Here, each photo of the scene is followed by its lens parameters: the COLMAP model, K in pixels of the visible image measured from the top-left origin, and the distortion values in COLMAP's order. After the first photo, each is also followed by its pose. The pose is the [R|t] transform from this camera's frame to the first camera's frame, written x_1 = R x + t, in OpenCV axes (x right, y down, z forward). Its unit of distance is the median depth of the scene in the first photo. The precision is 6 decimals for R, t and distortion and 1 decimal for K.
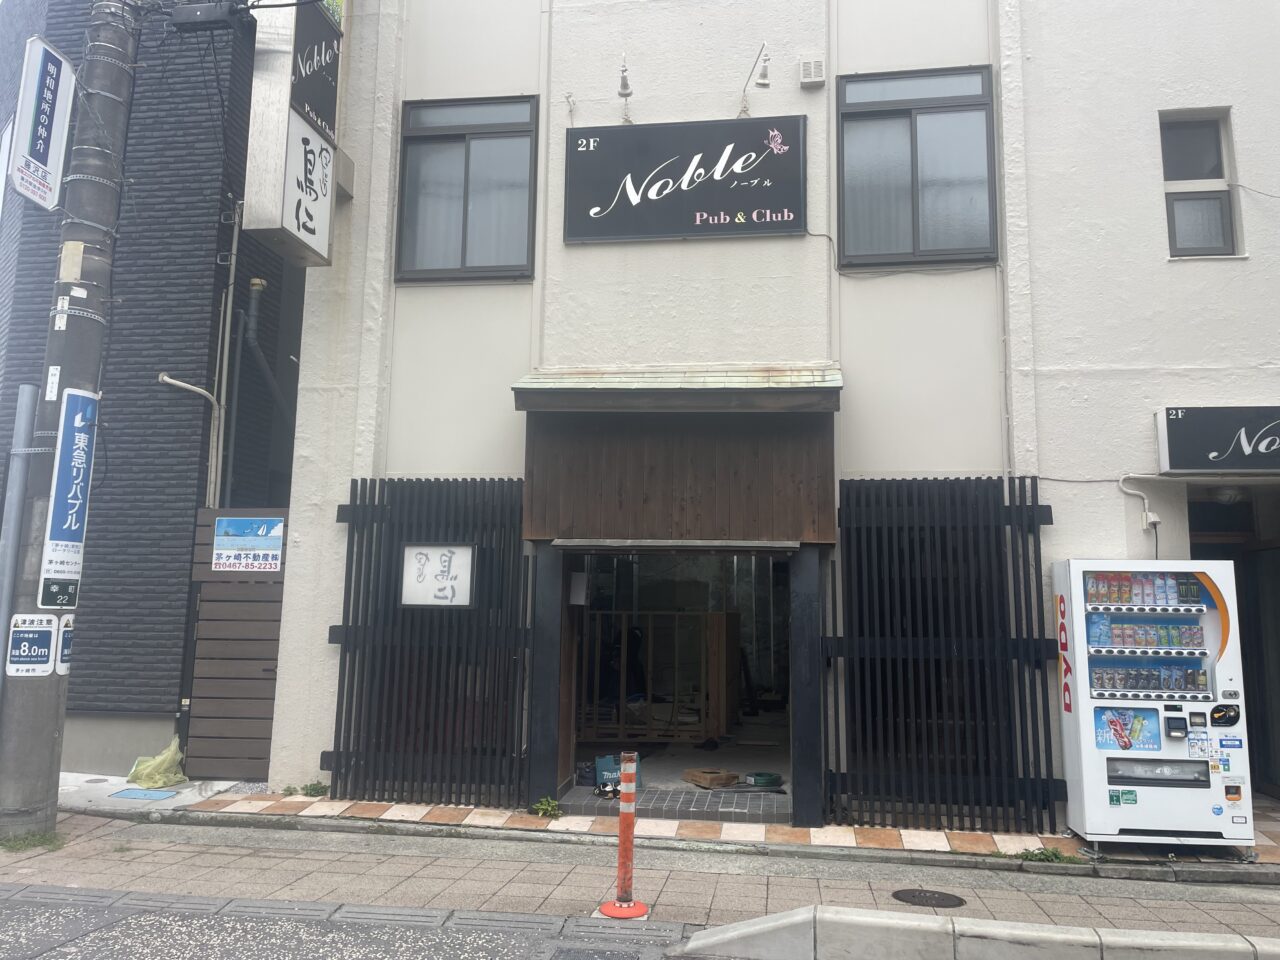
lens RADIAL K [[956.5, 0, 640.0], [0, 956.5, 480.0], [0, 0, 1]] dist [0.001987, 0.000842]
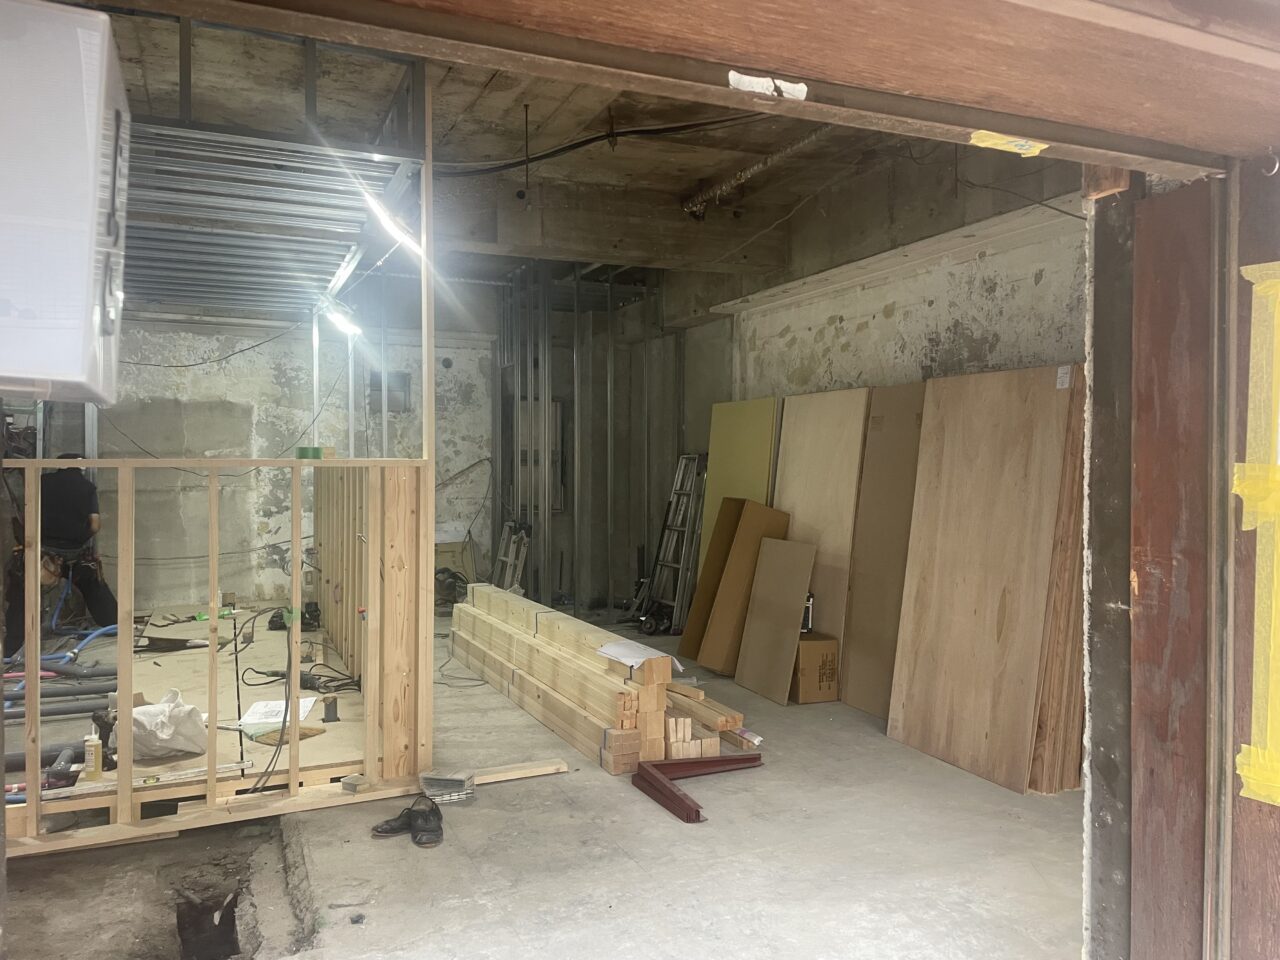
lens RADIAL K [[956.5, 0, 640.0], [0, 956.5, 480.0], [0, 0, 1]] dist [0.001987, 0.000842]
pose [[0.852451, -0.015883, 0.522566, -0.037559], [-0.068146, 0.987635, 0.141185, 0.084023], [-0.518347, -0.155964, 0.840828, 0.612734]]
